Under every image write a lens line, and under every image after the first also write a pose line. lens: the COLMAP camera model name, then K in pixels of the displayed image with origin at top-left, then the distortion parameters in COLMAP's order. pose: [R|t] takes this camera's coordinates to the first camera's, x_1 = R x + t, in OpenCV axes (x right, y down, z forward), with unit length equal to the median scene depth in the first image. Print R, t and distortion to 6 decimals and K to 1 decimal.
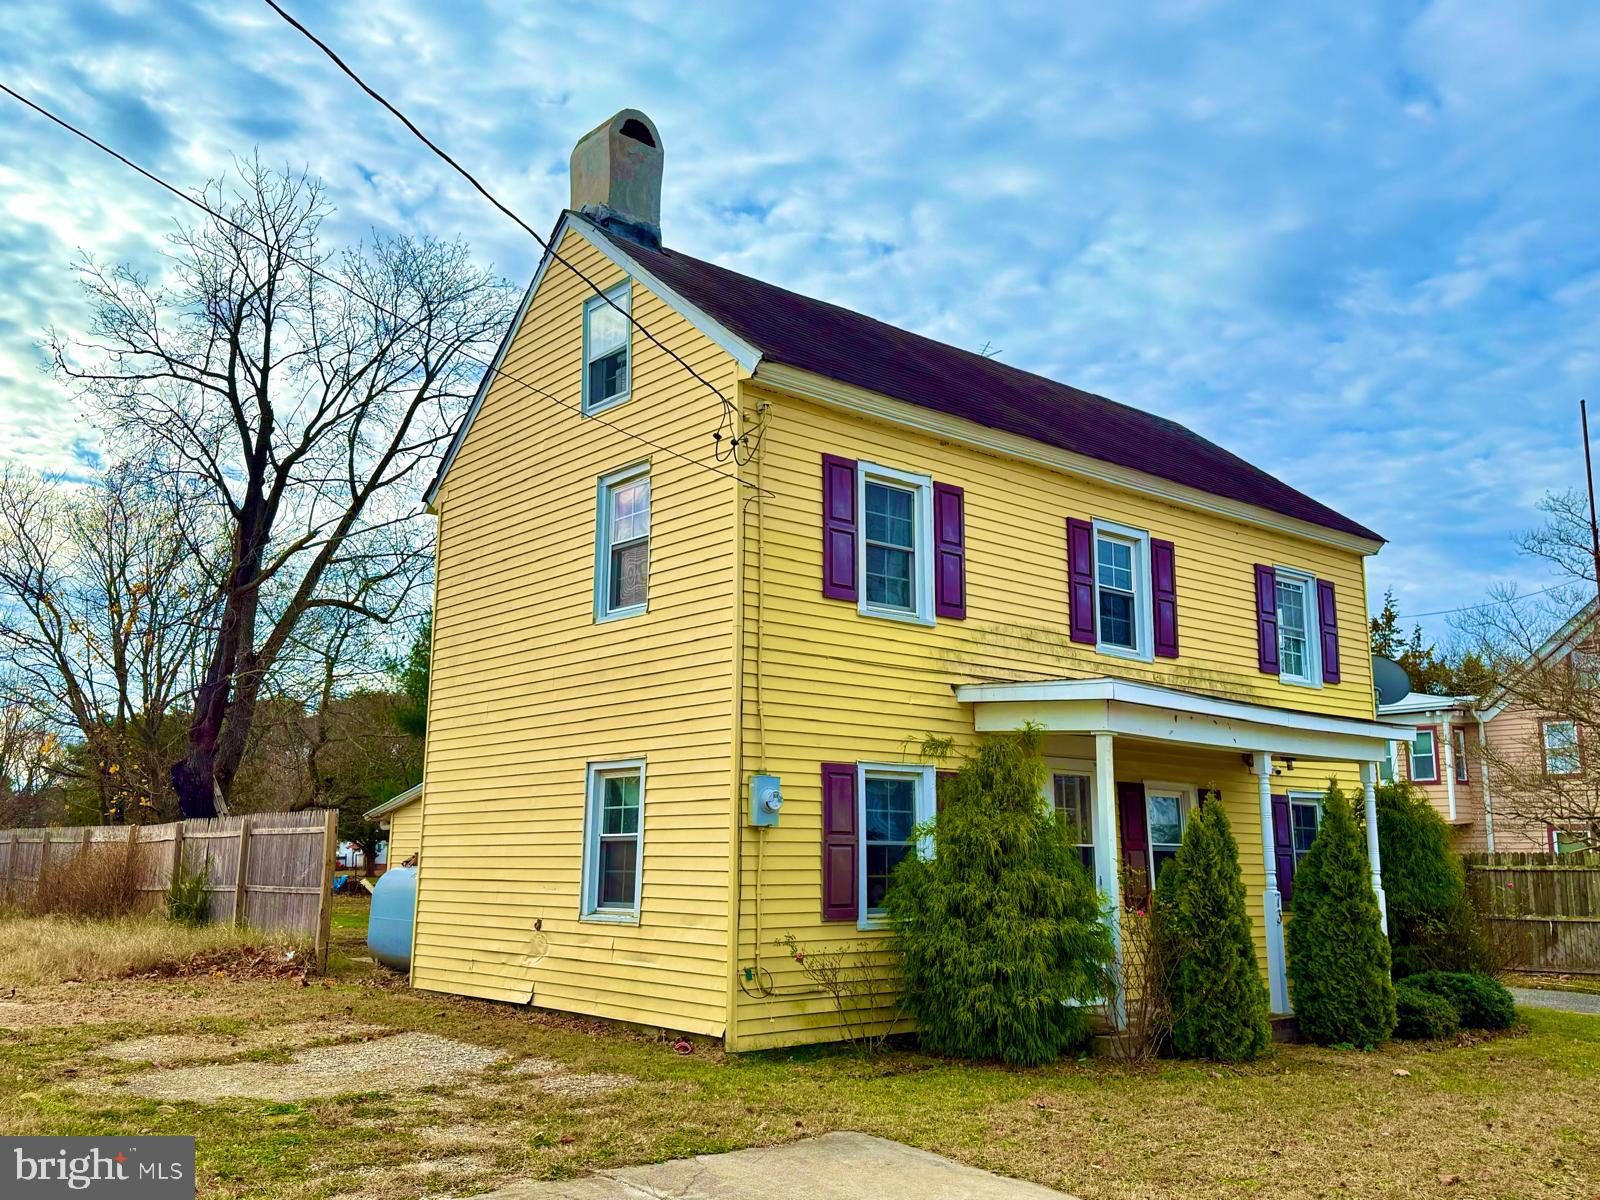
lens RADIAL K [[1375.4, 0, 800.0], [0, 1375.4, 600.0], [0, 0, 1]] dist [-0.003664, -0.002197]
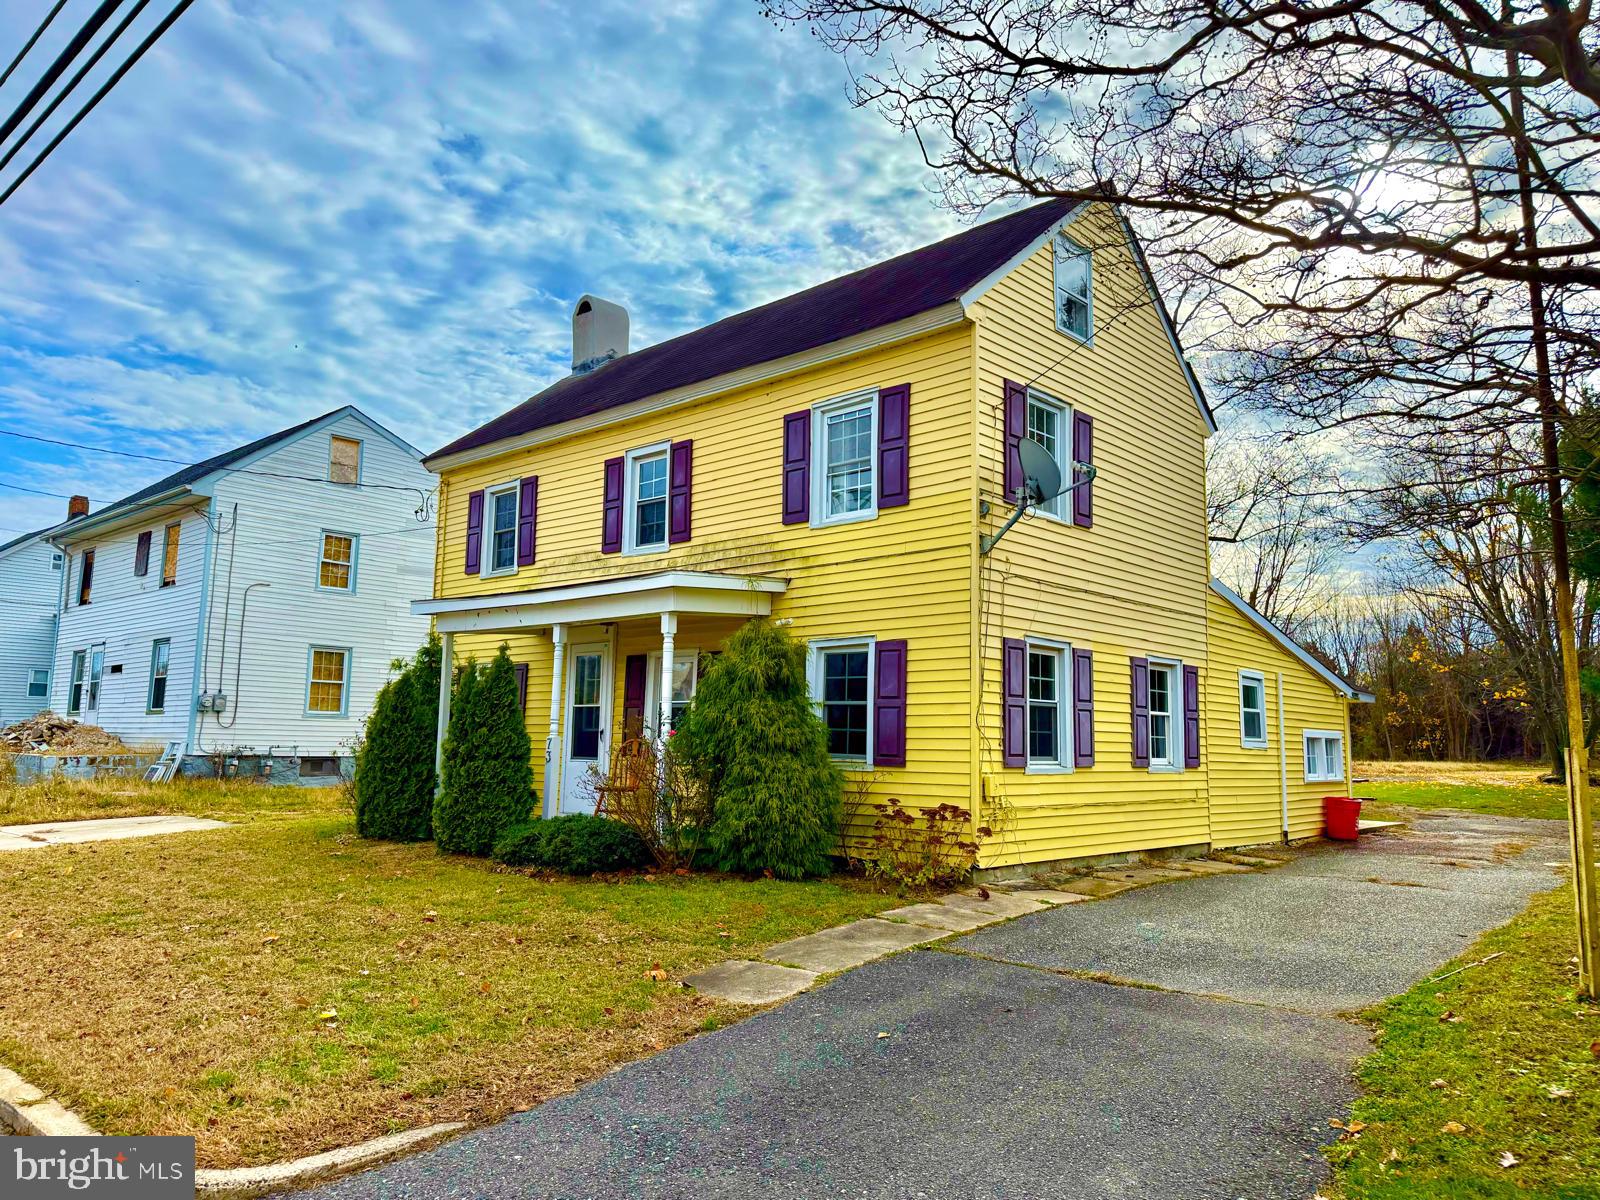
lens RADIAL K [[1127.8, 0, 800.0], [0, 1127.8, 600.0], [0, 0, 1]] dist [-0.000611, -0.001070]
pose [[0.139534, -0.123948, -0.982429, 1.243183], [0.176551, 0.979352, -0.098484, 0.206096], [0.974351, -0.159707, 0.158536, 0.971627]]
